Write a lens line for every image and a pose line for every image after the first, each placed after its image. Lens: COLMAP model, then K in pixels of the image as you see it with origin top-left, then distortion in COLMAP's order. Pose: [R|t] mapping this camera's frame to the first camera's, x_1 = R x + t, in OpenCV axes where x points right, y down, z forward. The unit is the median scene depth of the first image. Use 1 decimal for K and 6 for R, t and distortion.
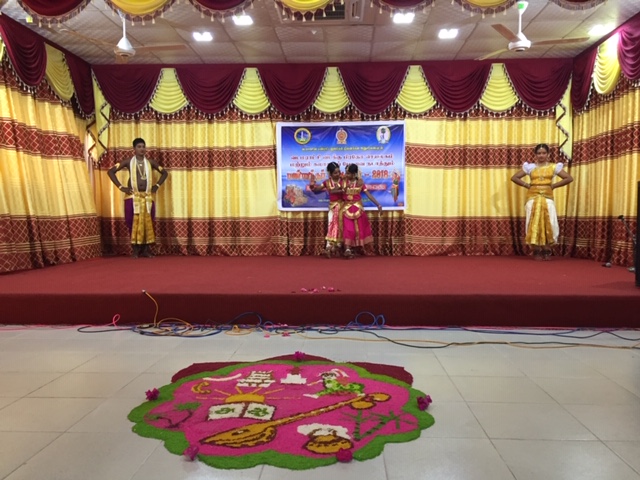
lens RADIAL K [[543.3, 0, 323.2], [0, 543.3, 242.8], [0, 0, 1]] dist [0.078498, -0.097977]
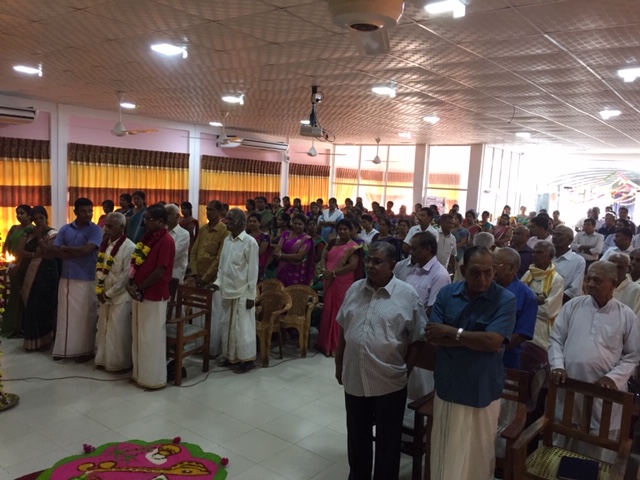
lens RADIAL K [[545.5, 0, 322.7], [0, 545.5, 242.6], [0, 0, 1]] dist [0.040646, -0.005412]
pose [[-0.804746, -0.102743, 0.584660, -0.377883], [-0.011702, 0.987462, 0.157422, -0.173385], [-0.593503, 0.119843, -0.795859, 0.531636]]
